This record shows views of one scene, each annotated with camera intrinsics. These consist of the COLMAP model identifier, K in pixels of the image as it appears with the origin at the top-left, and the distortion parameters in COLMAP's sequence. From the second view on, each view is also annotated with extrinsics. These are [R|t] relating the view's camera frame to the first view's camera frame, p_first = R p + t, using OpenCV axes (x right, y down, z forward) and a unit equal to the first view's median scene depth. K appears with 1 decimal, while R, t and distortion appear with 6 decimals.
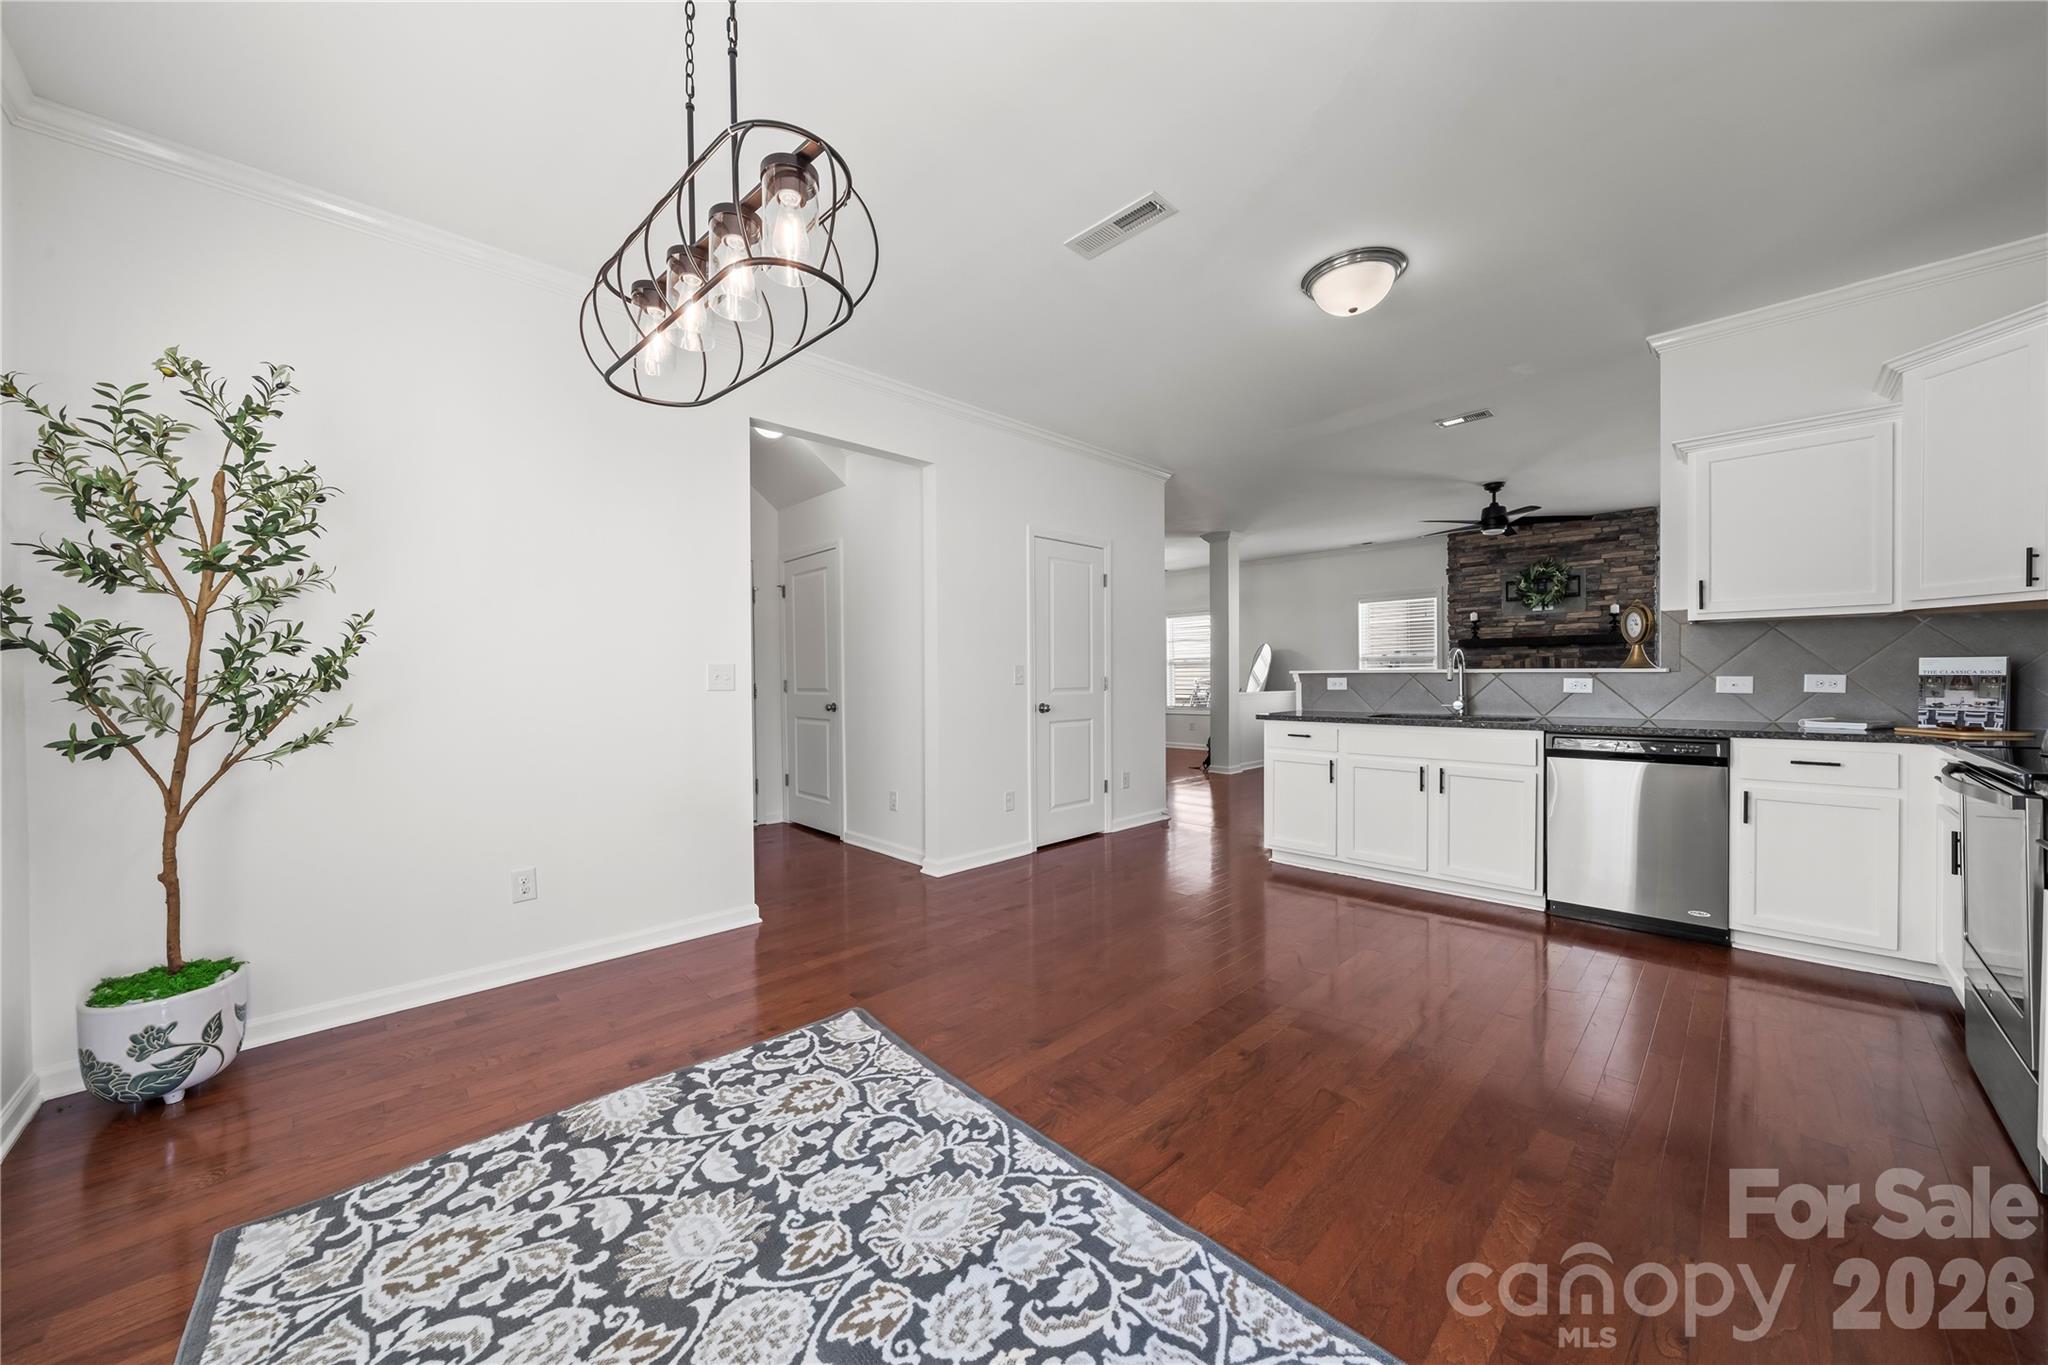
lens RADIAL K [[715.0, 0, 1024.0], [0, 715.0, 682.5], [0, 0, 1]] dist [-0.000856, -0.000147]
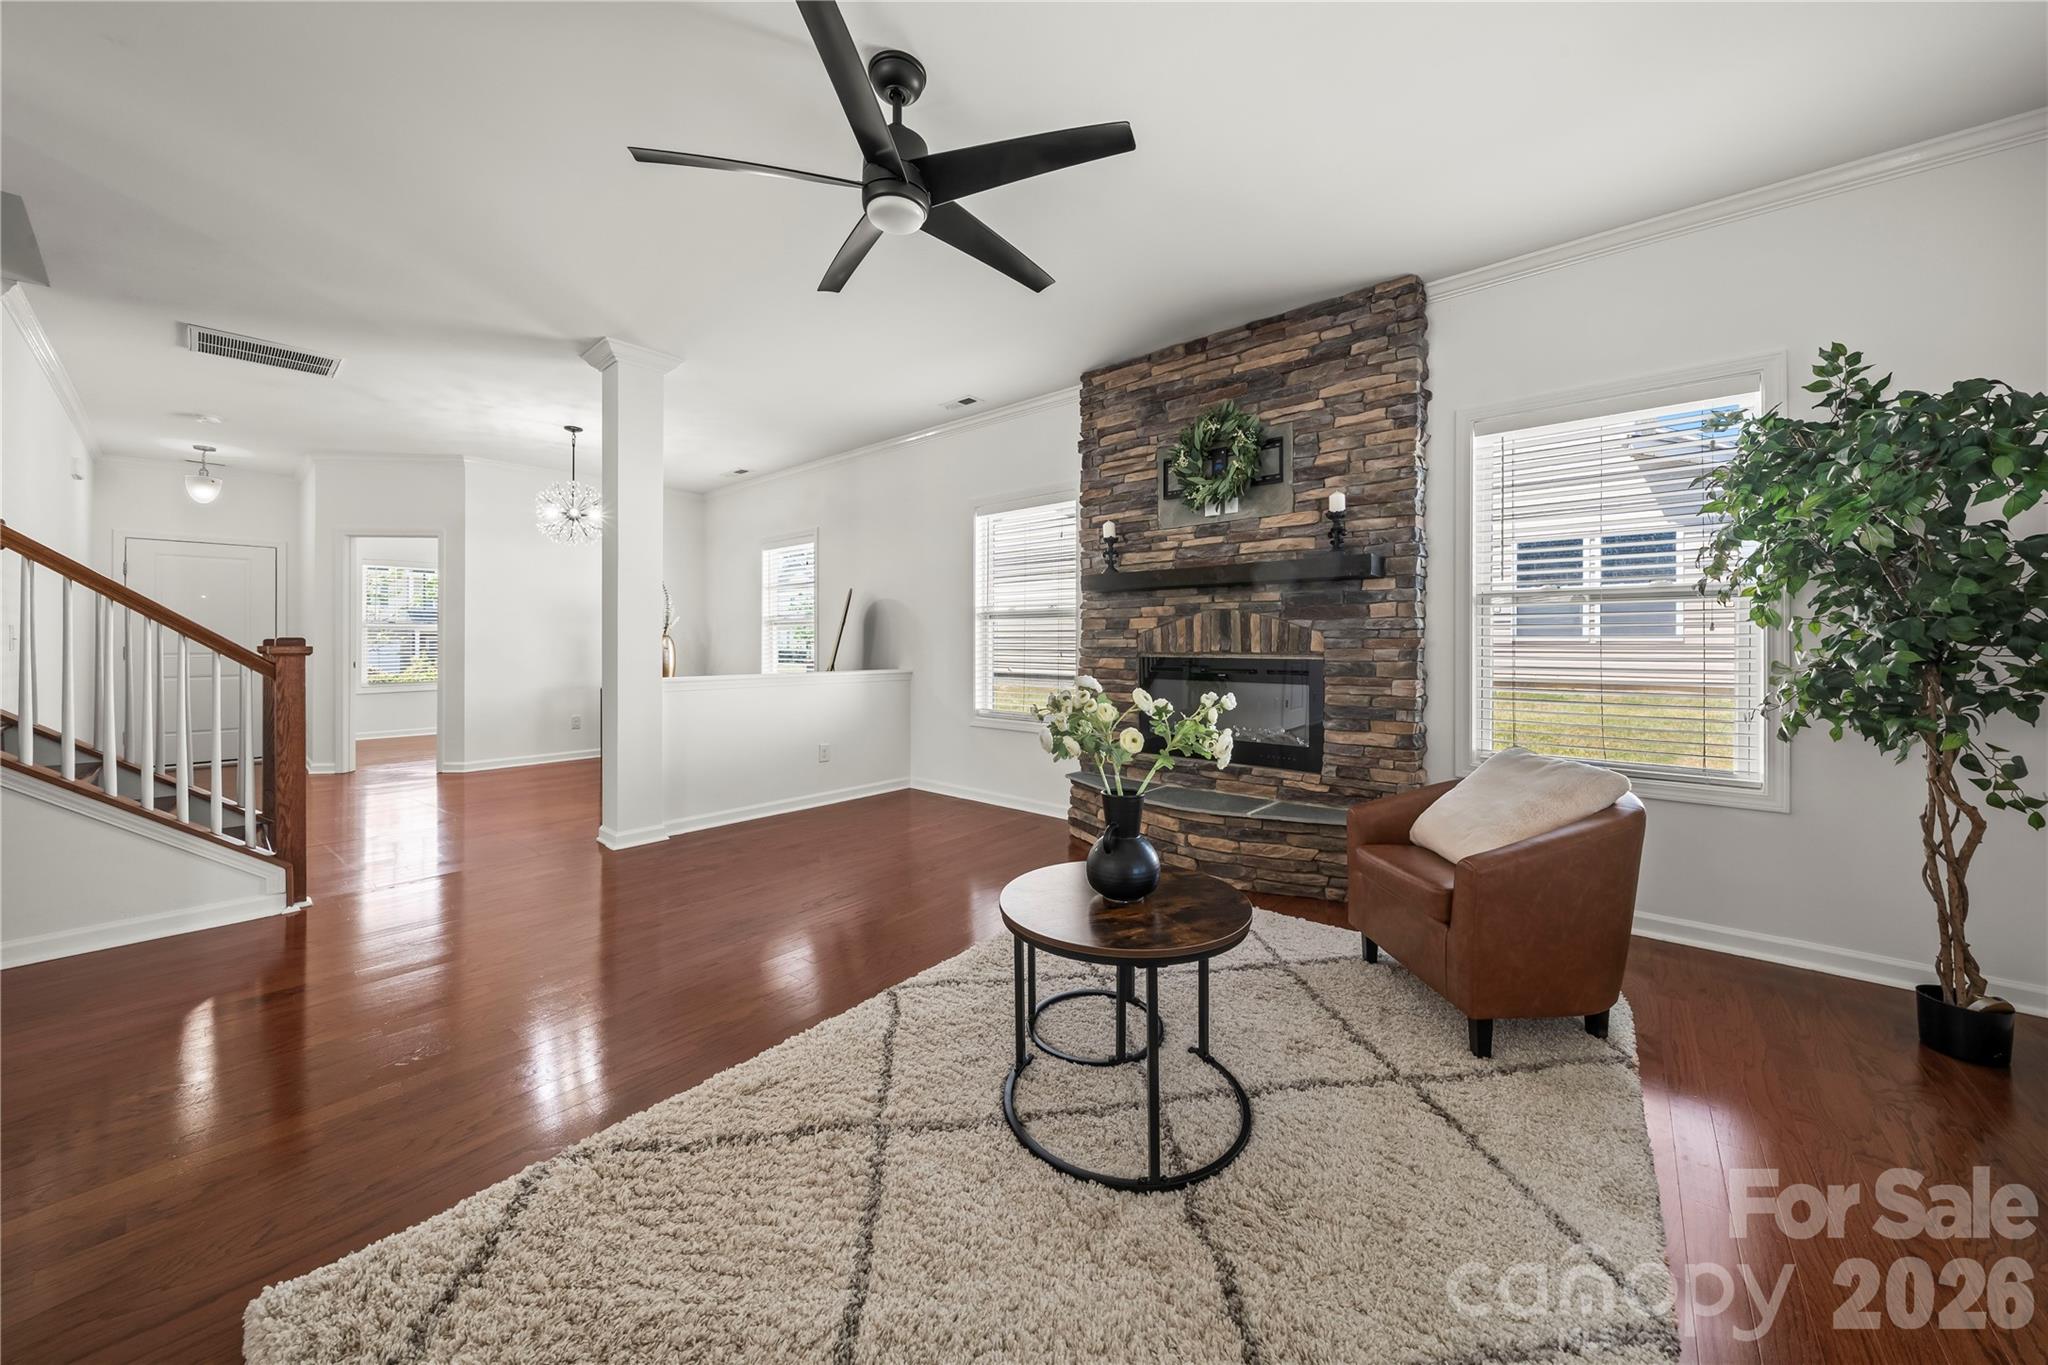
lens RADIAL K [[708.7, 0, 1024.1], [0, 708.7, 643.6], [0, 0, 1]] dist [0.000337, -0.000013]
pose [[0.995660, 0.008152, 0.092705, 2.329325], [-0.007580, 0.999950, -0.006525, -0.038906], [-0.092753, 0.005794, 0.995672, 2.265906]]
